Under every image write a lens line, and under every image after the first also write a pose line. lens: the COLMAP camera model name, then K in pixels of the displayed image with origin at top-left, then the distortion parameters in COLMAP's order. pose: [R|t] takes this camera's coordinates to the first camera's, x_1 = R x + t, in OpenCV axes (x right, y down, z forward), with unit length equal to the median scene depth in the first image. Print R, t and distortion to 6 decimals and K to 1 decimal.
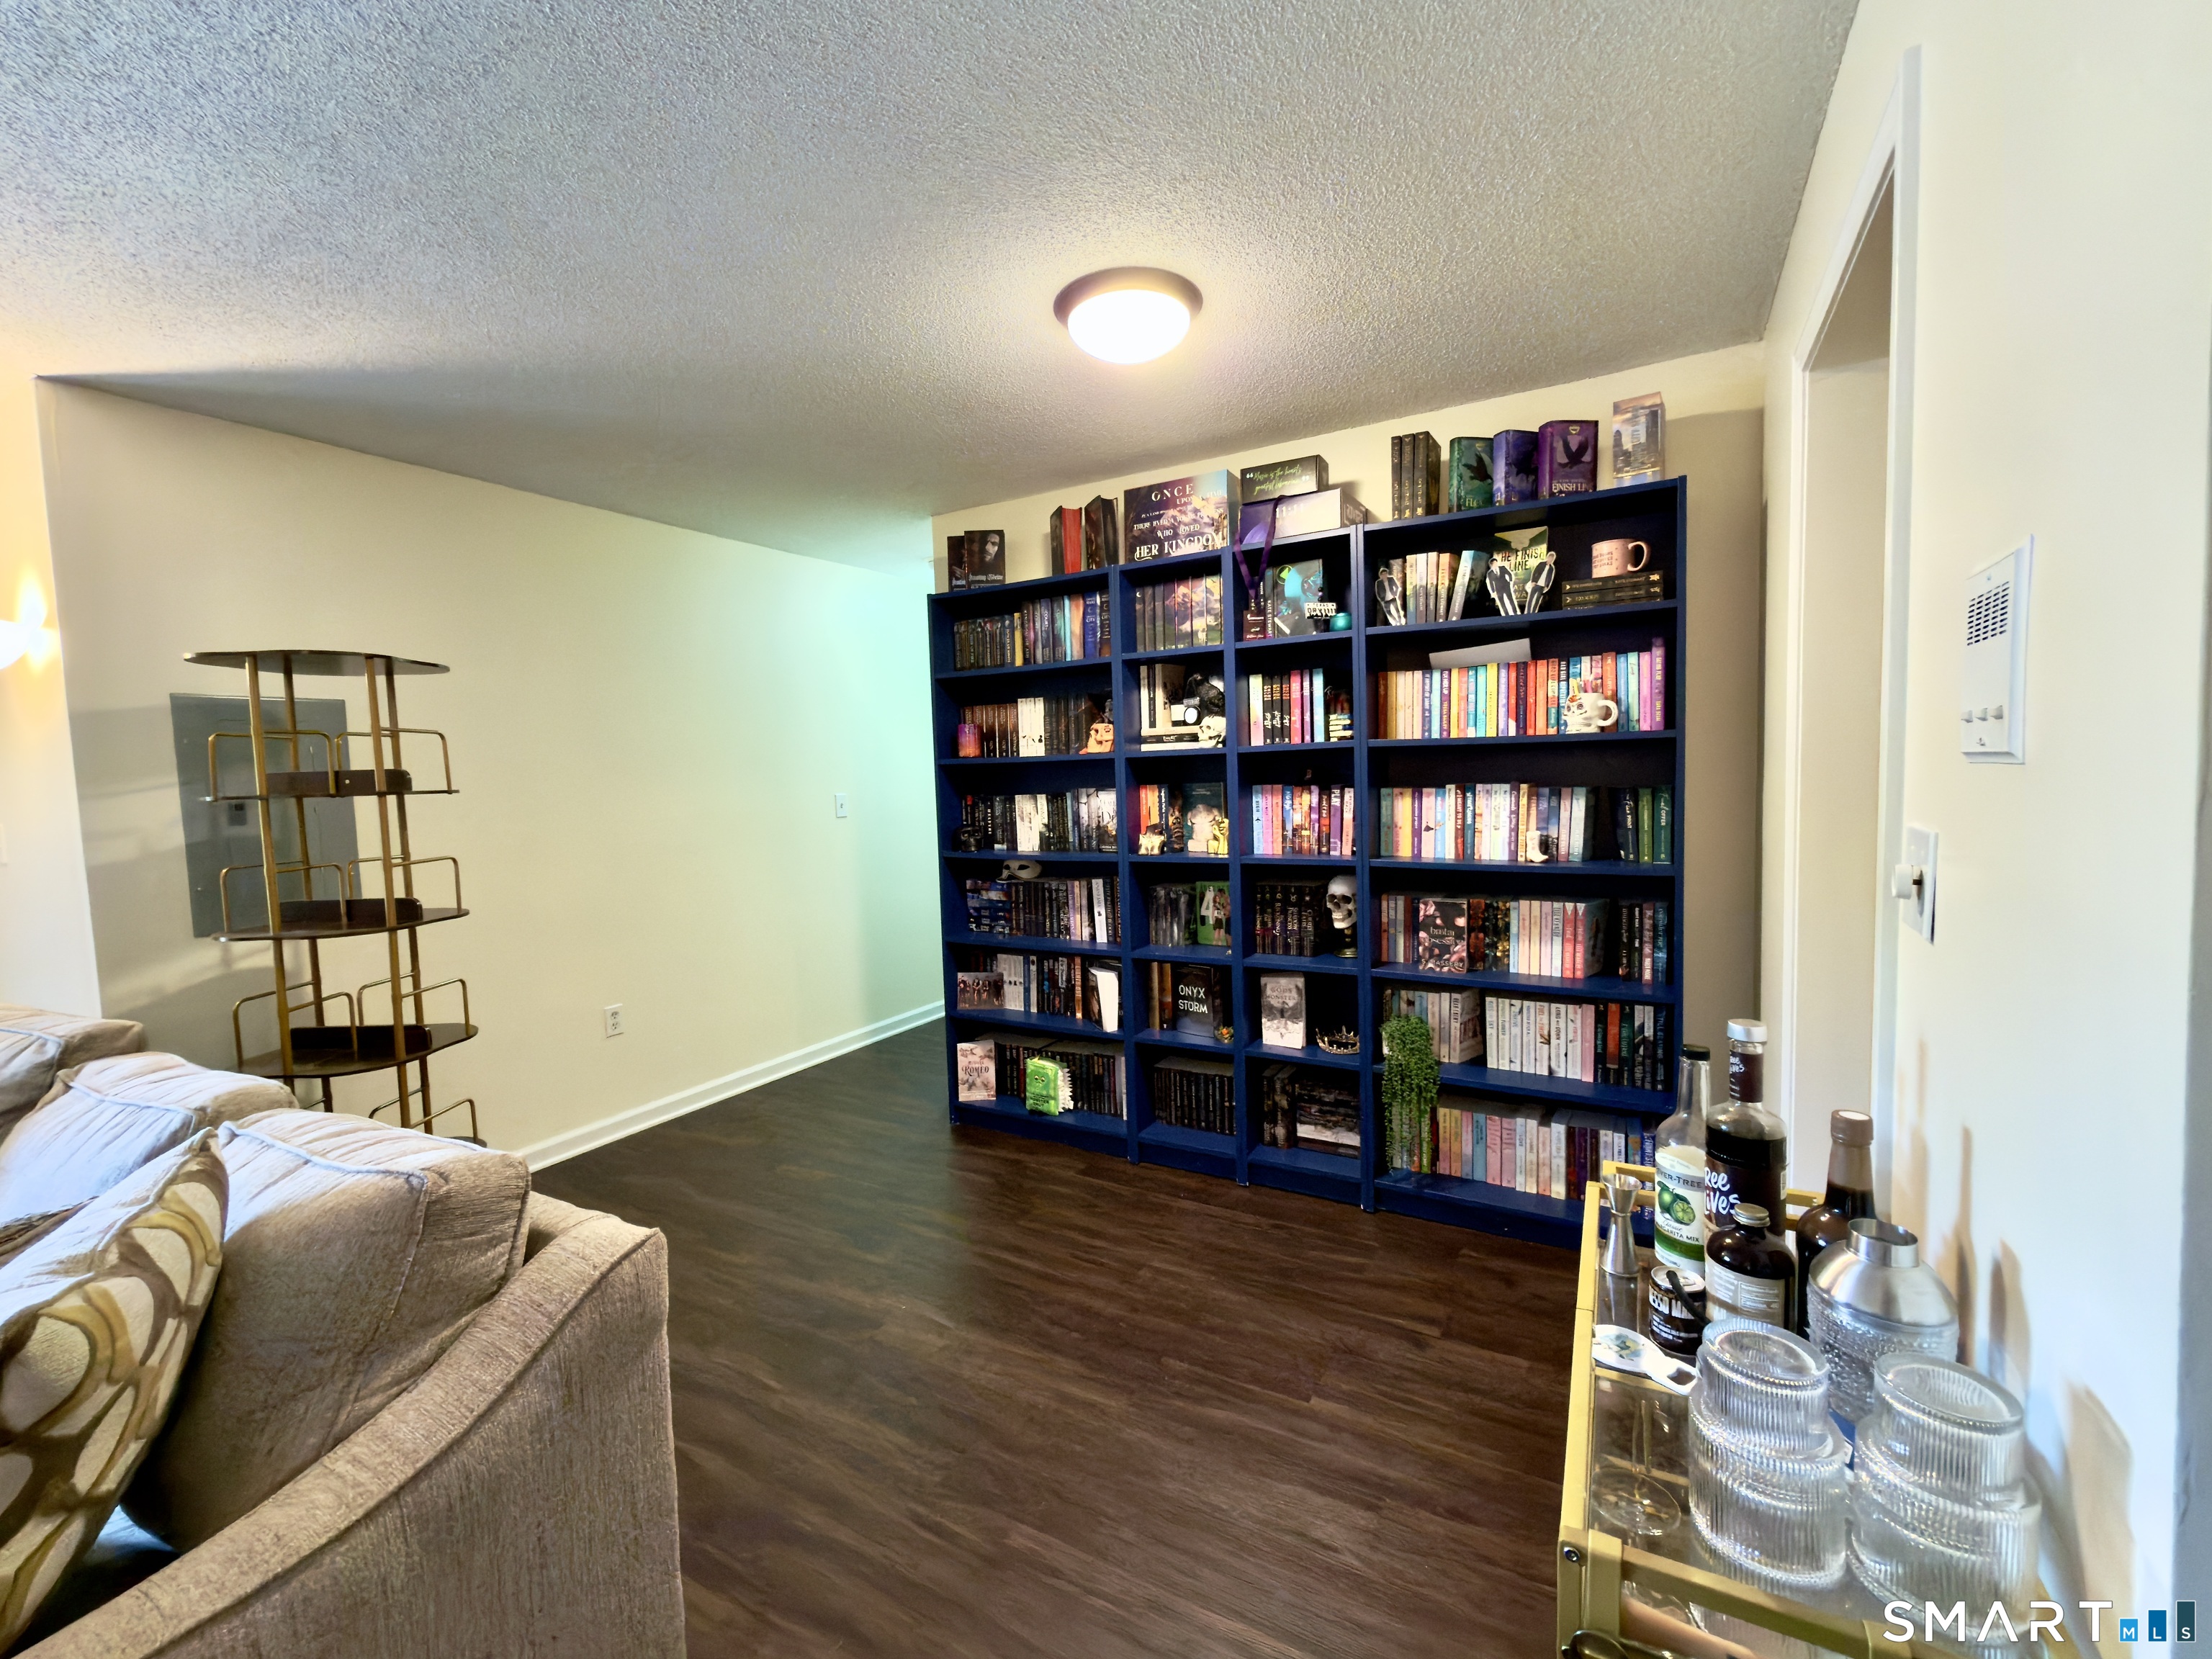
lens RADIAL K [[923.6, 0, 1110.3], [0, 923.6, 827.4], [0, 0, 1]] dist [-0.000302, -0.000115]
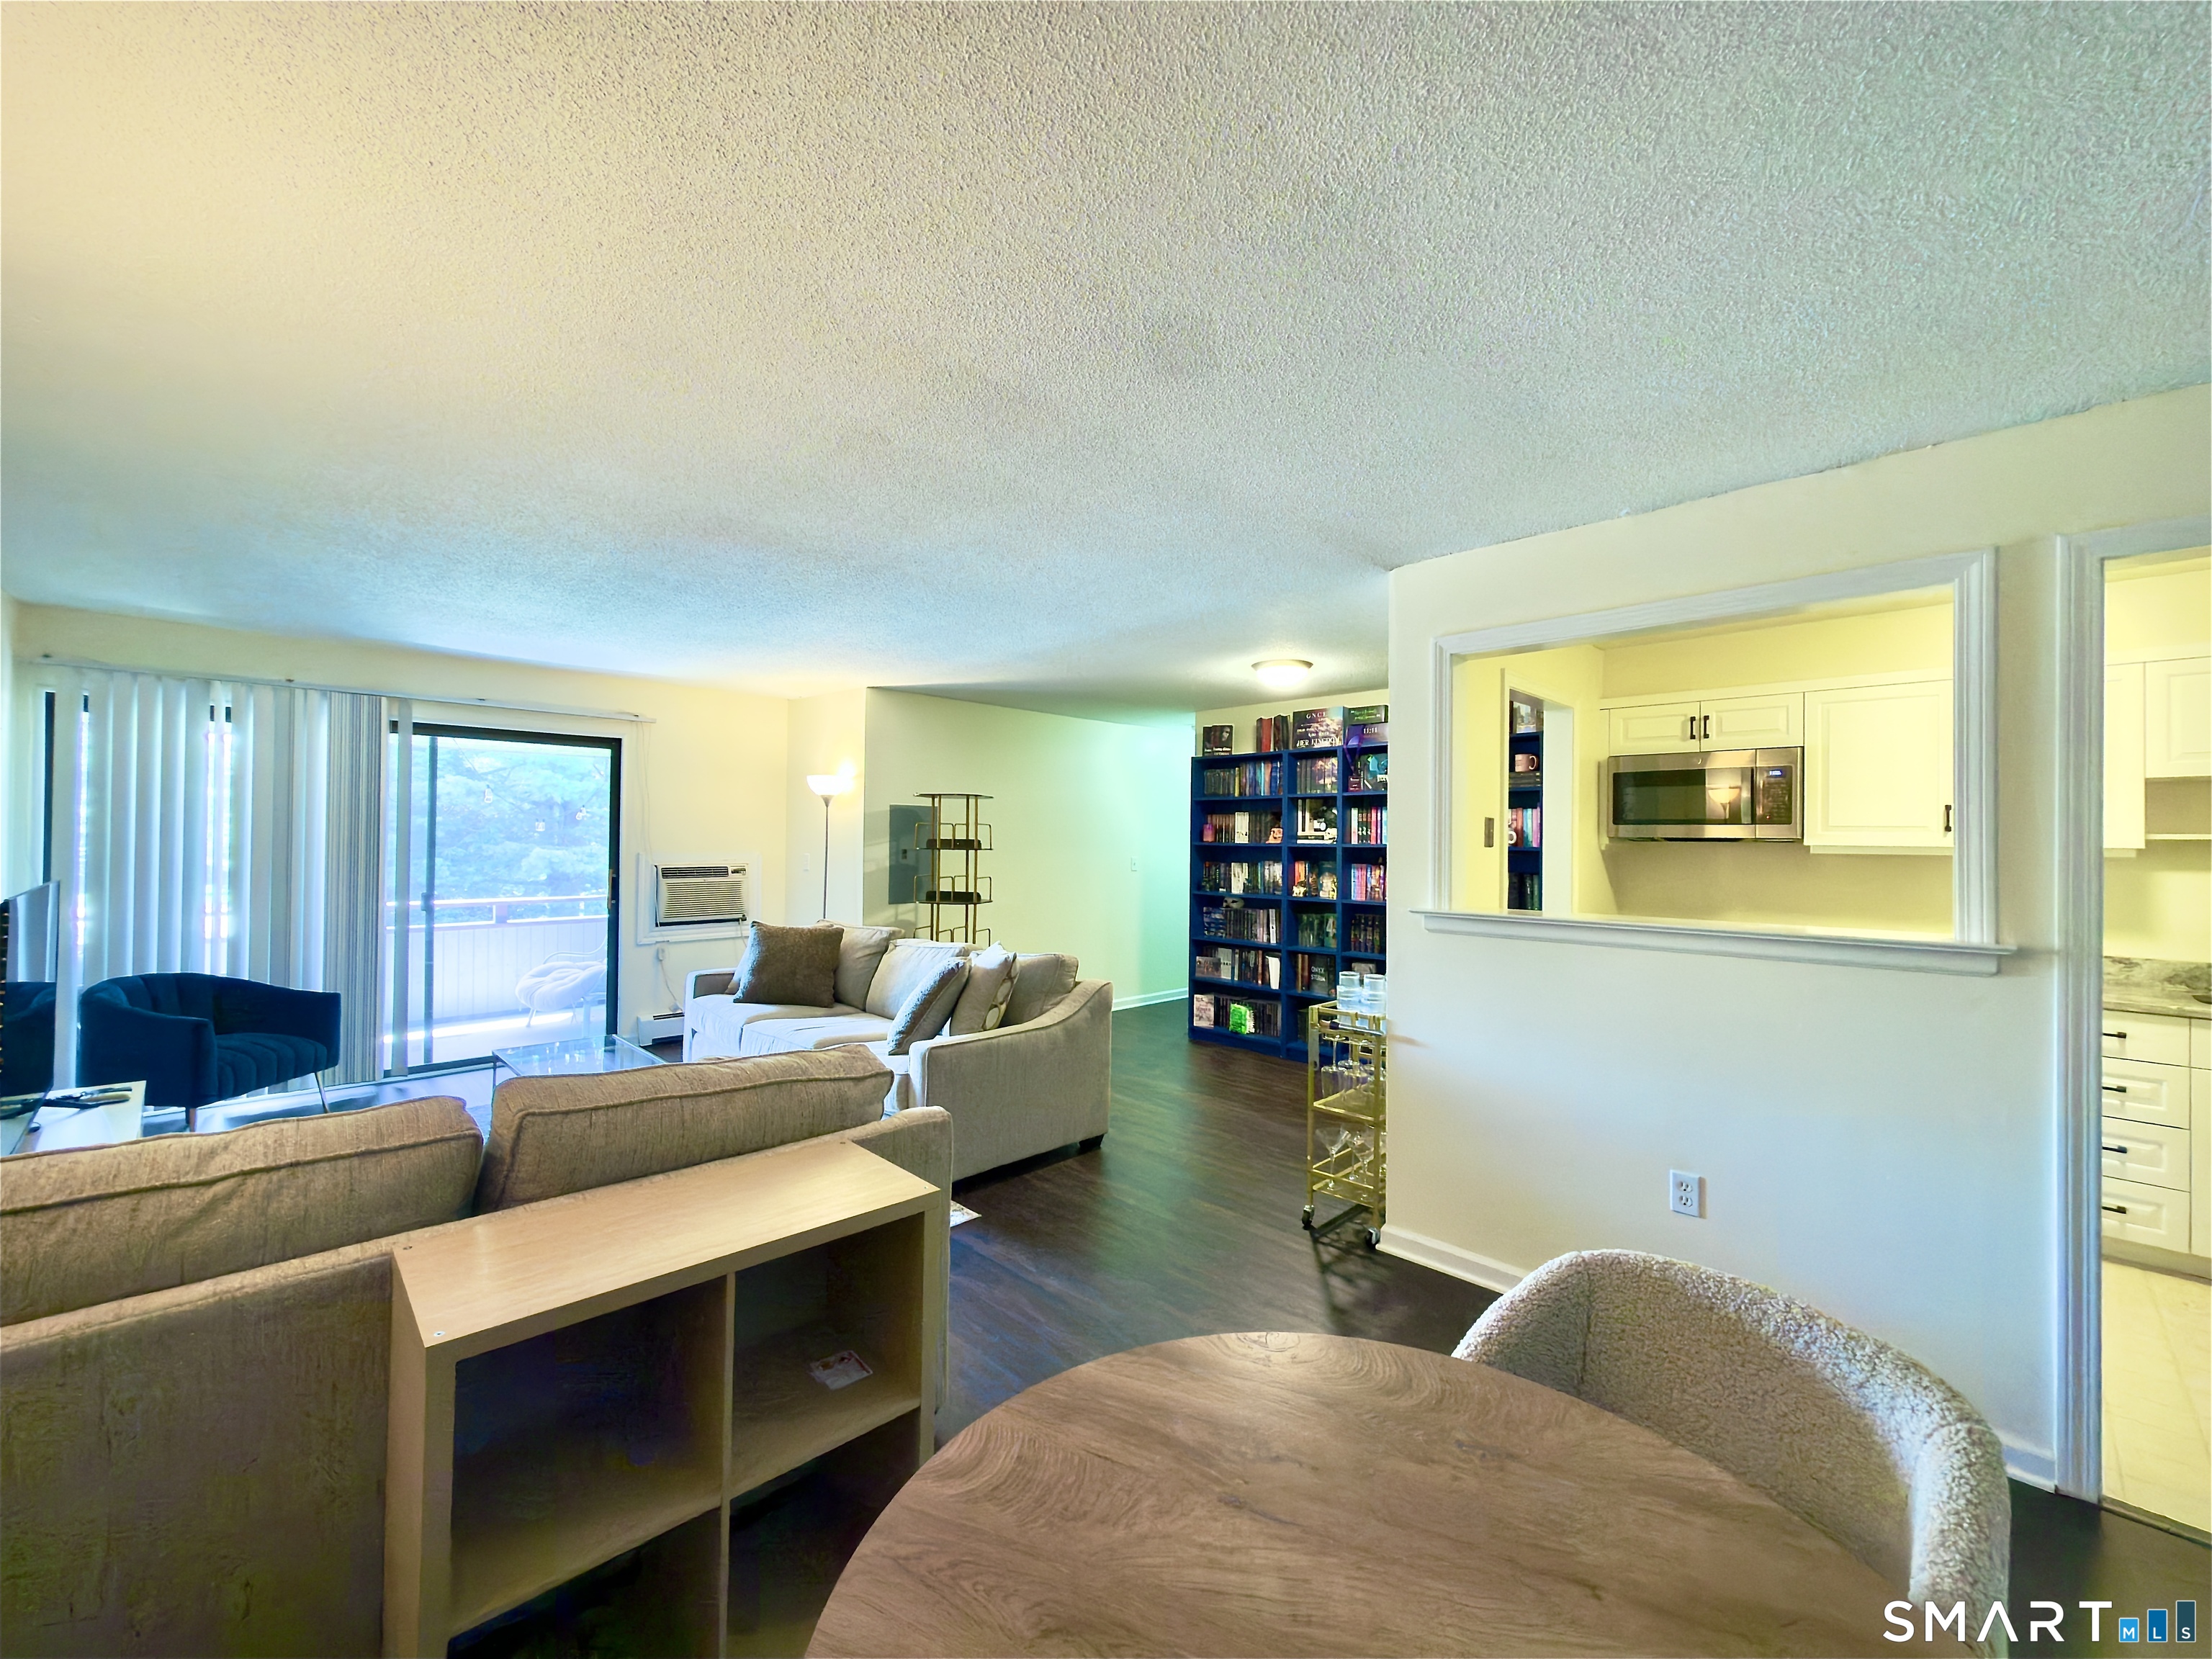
lens RADIAL K [[885.5, 0, 1100.6], [0, 885.5, 828.7], [0, 0, 1]] dist [-0.000557, -0.000037]
pose [[0.961657, 0.039126, -0.271450, 0.139918], [-0.058556, 0.996240, -0.063848, 0.029152], [0.267932, 0.077295, 0.960332, -0.891890]]
